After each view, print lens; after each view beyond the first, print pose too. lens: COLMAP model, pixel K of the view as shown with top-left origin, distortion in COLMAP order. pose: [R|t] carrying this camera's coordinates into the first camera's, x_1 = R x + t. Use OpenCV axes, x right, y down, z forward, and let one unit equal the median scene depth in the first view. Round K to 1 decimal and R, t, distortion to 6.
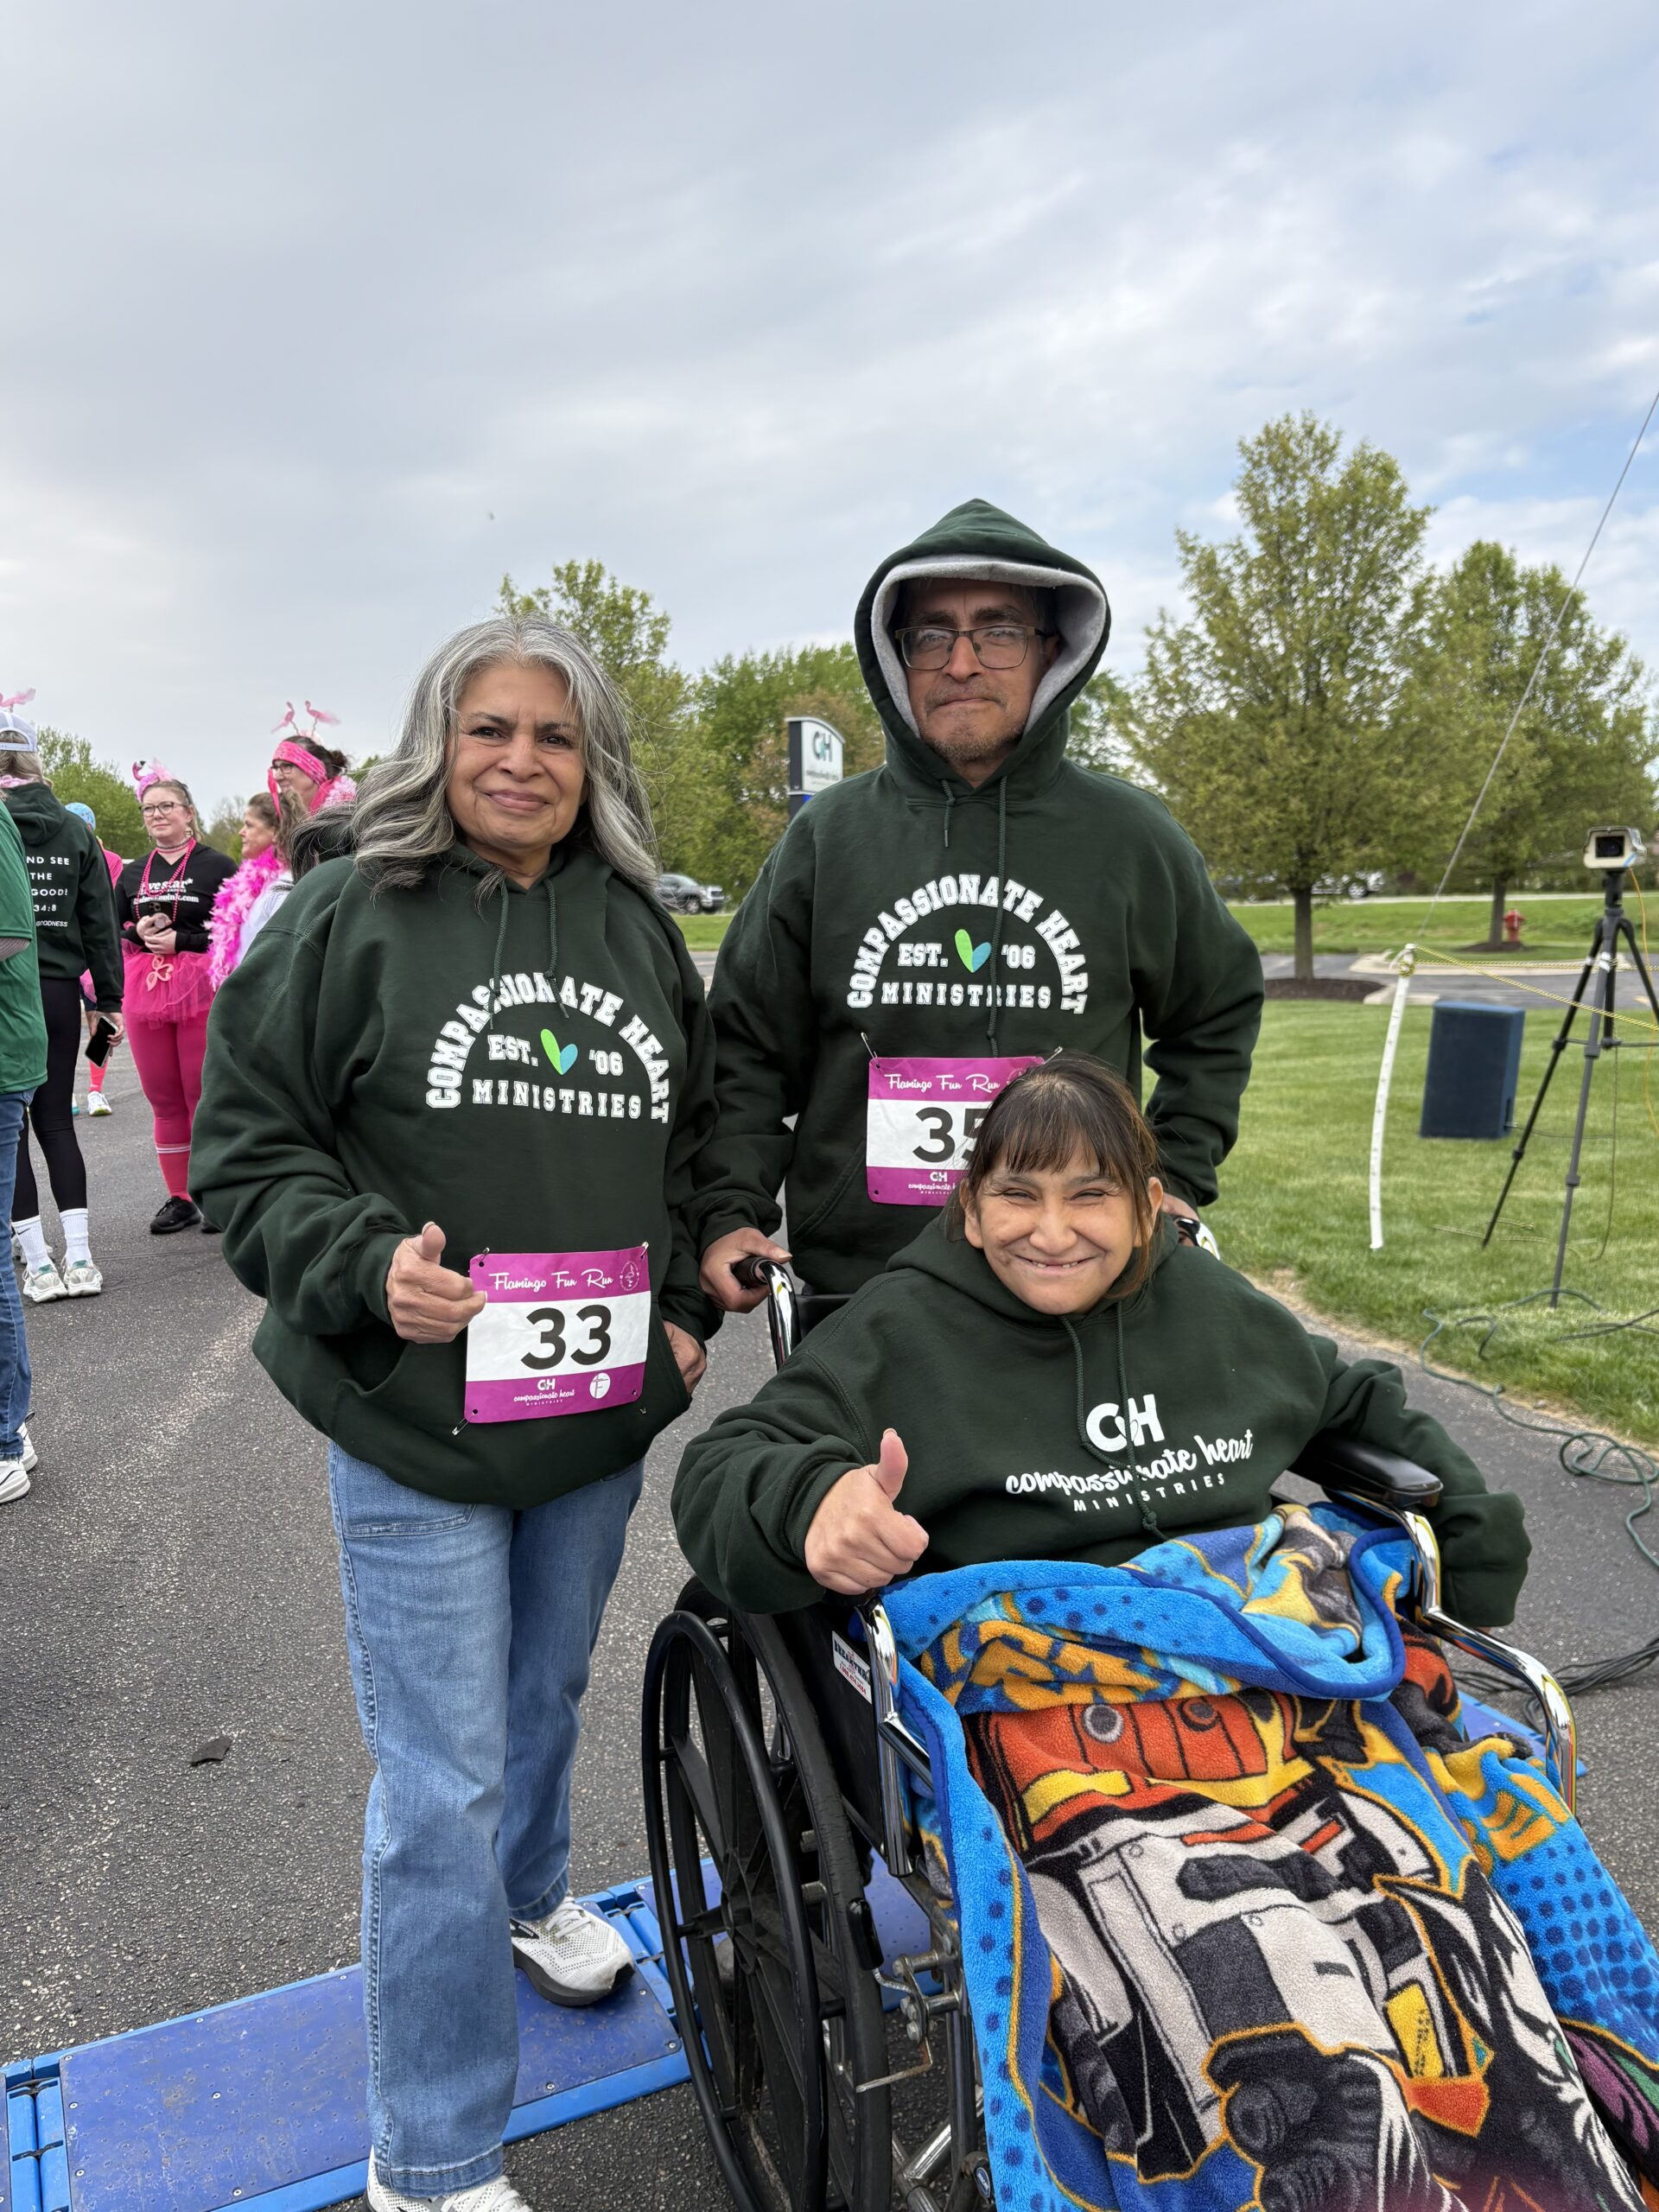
lens RADIAL K [[1746.0, 0, 838.6], [0, 1746.0, 1101.3], [0, 0, 1]] dist [0.011103, -0.001546]
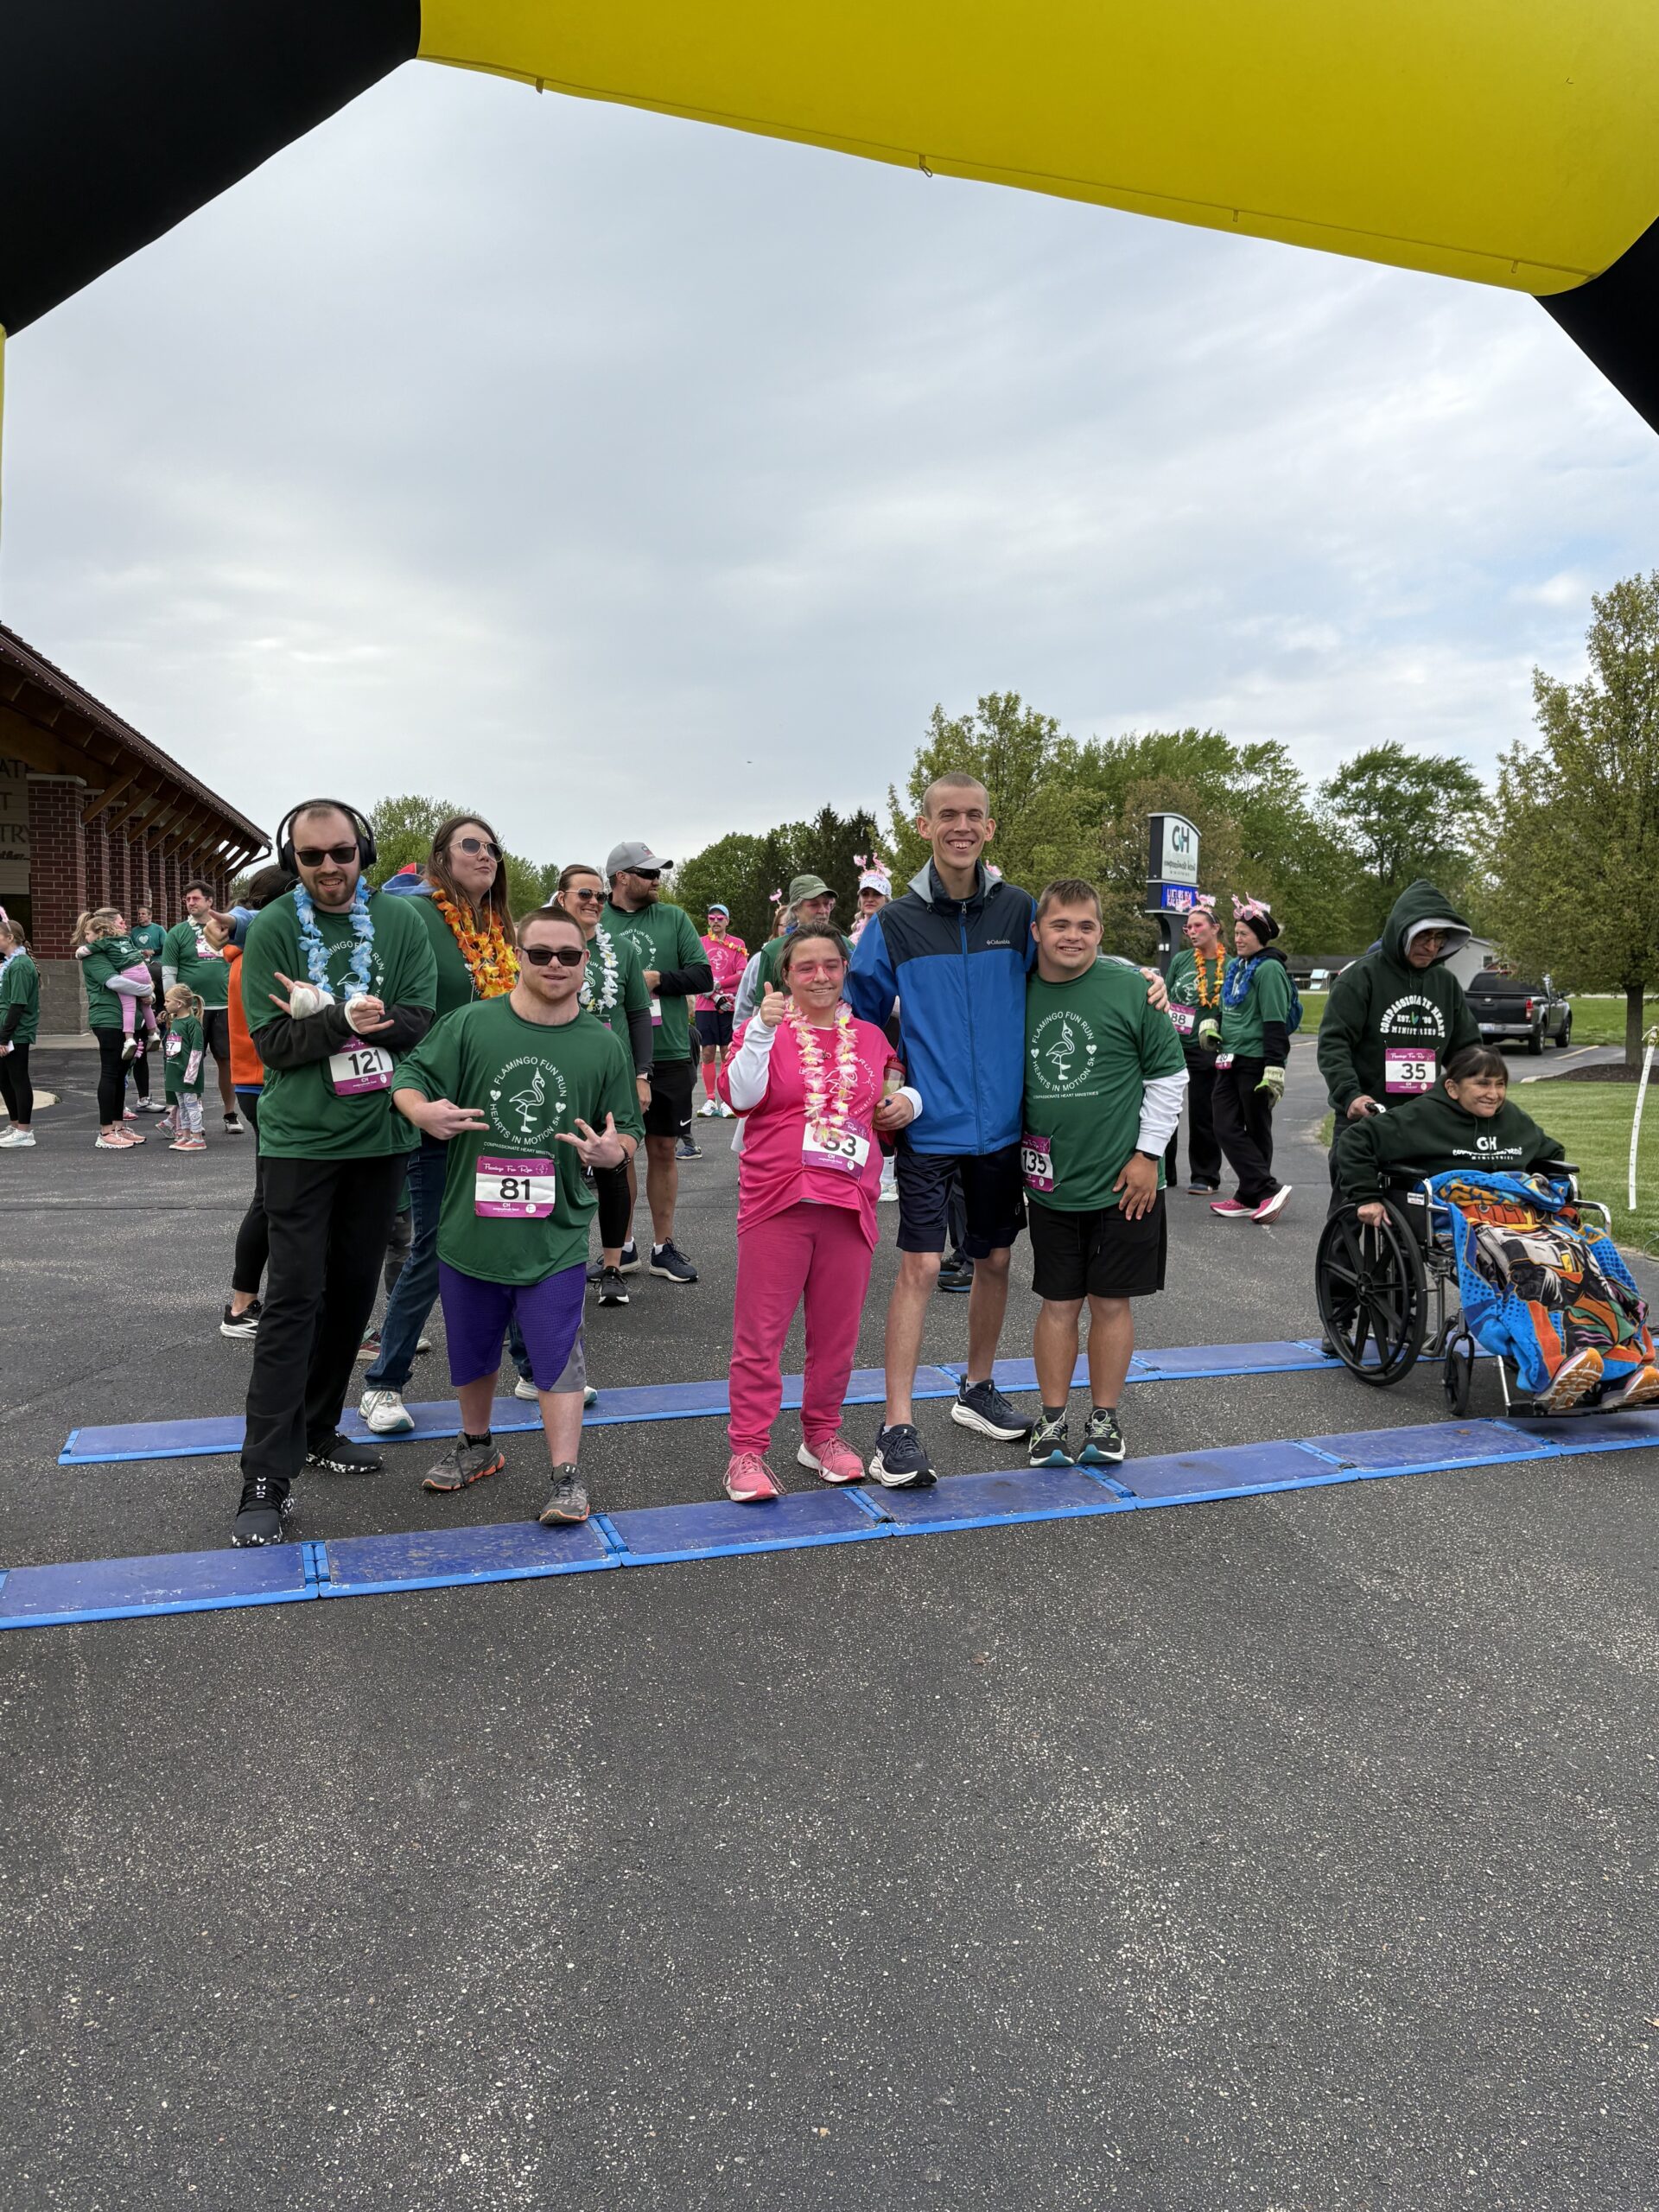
lens RADIAL K [[1746.0, 0, 822.1], [0, 1746.0, 1121.7], [0, 0, 1]] dist [0.011103, -0.001546]
pose [[0.981763, 0.043956, -0.184958, -0.040297], [-0.049452, 0.998458, -0.025209, 0.022239], [0.183565, 0.033896, 0.982423, -0.214633]]
